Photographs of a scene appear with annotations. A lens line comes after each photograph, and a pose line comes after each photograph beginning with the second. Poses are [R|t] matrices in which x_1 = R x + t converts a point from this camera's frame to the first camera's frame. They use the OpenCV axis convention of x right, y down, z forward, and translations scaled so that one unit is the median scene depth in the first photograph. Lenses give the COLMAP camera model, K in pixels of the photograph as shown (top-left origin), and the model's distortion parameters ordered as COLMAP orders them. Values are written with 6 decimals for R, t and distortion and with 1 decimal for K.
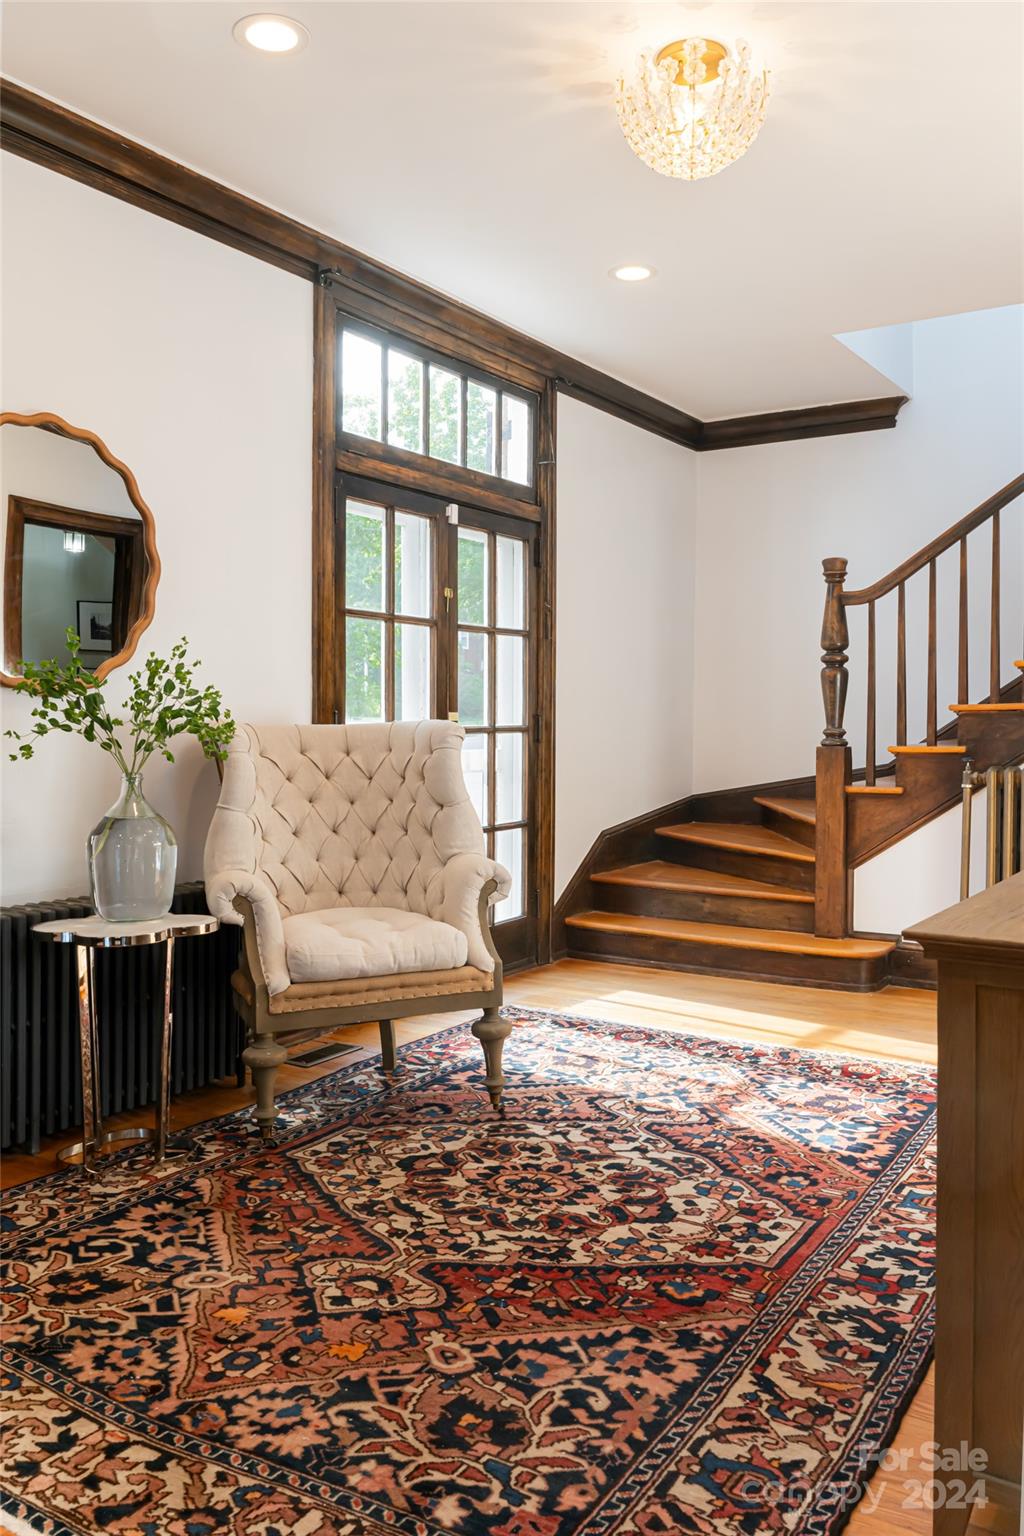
lens RADIAL K [[1237.9, 0, 512.8], [0, 1237.9, 763.5], [0, 0, 1]] dist [0.012907, 0.000091]
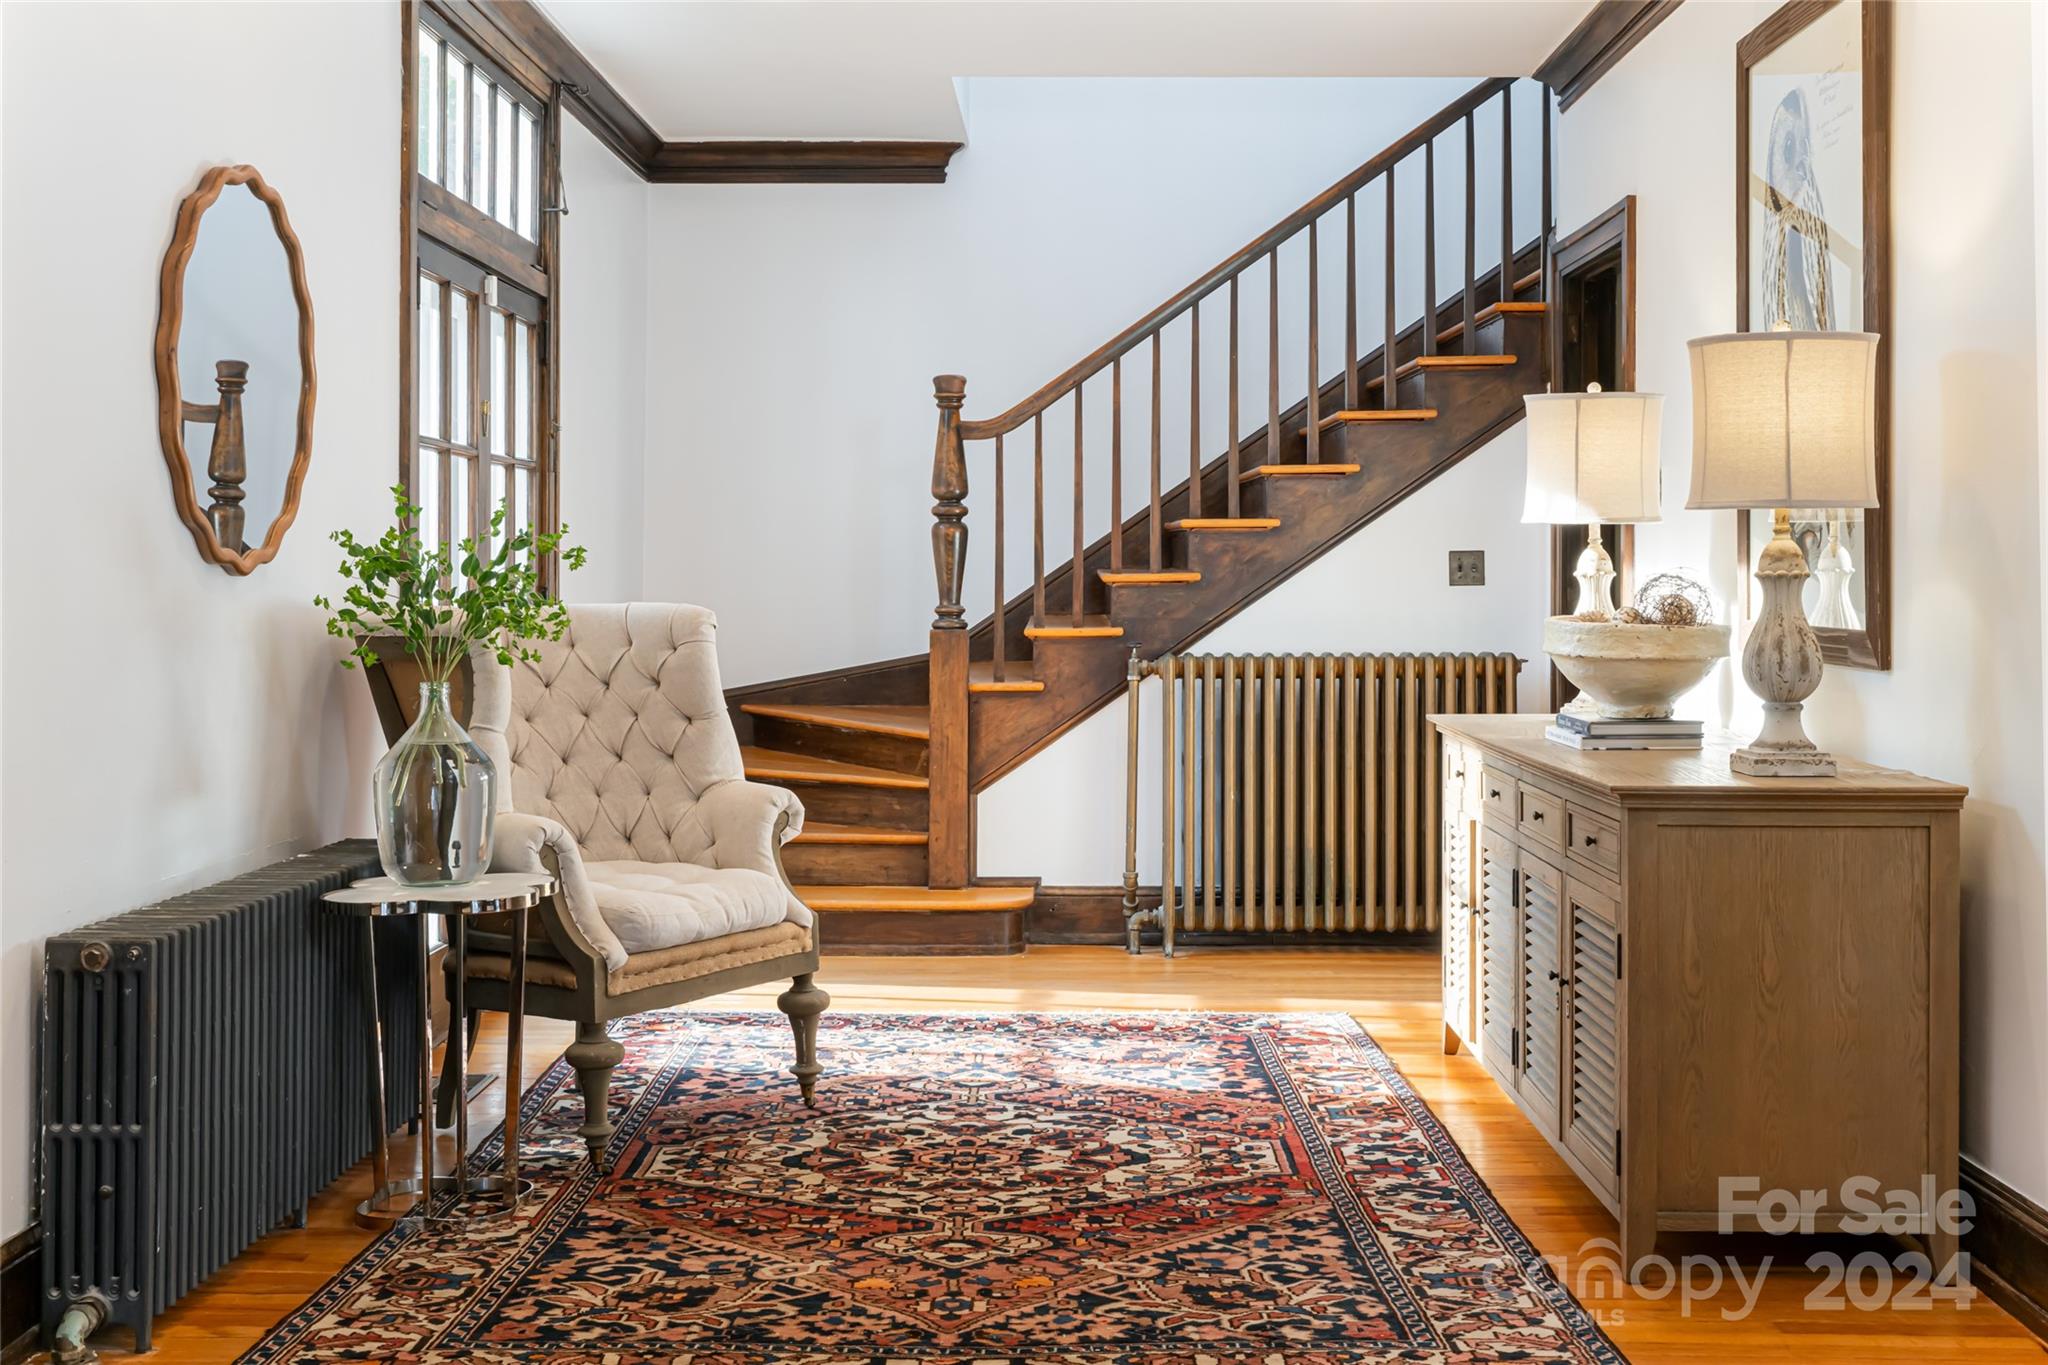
lens RADIAL K [[2295.6, 0, 1024.2], [0, 2295.6, 678.8], [0, 0, 1]] dist [0.032698, 0.000000]
pose [[0.856965, -0.023609, 0.514834, -0.417004], [0.017689, 0.999709, 0.016401, -0.006233], [-0.515071, -0.004948, 0.857133, -0.200128]]
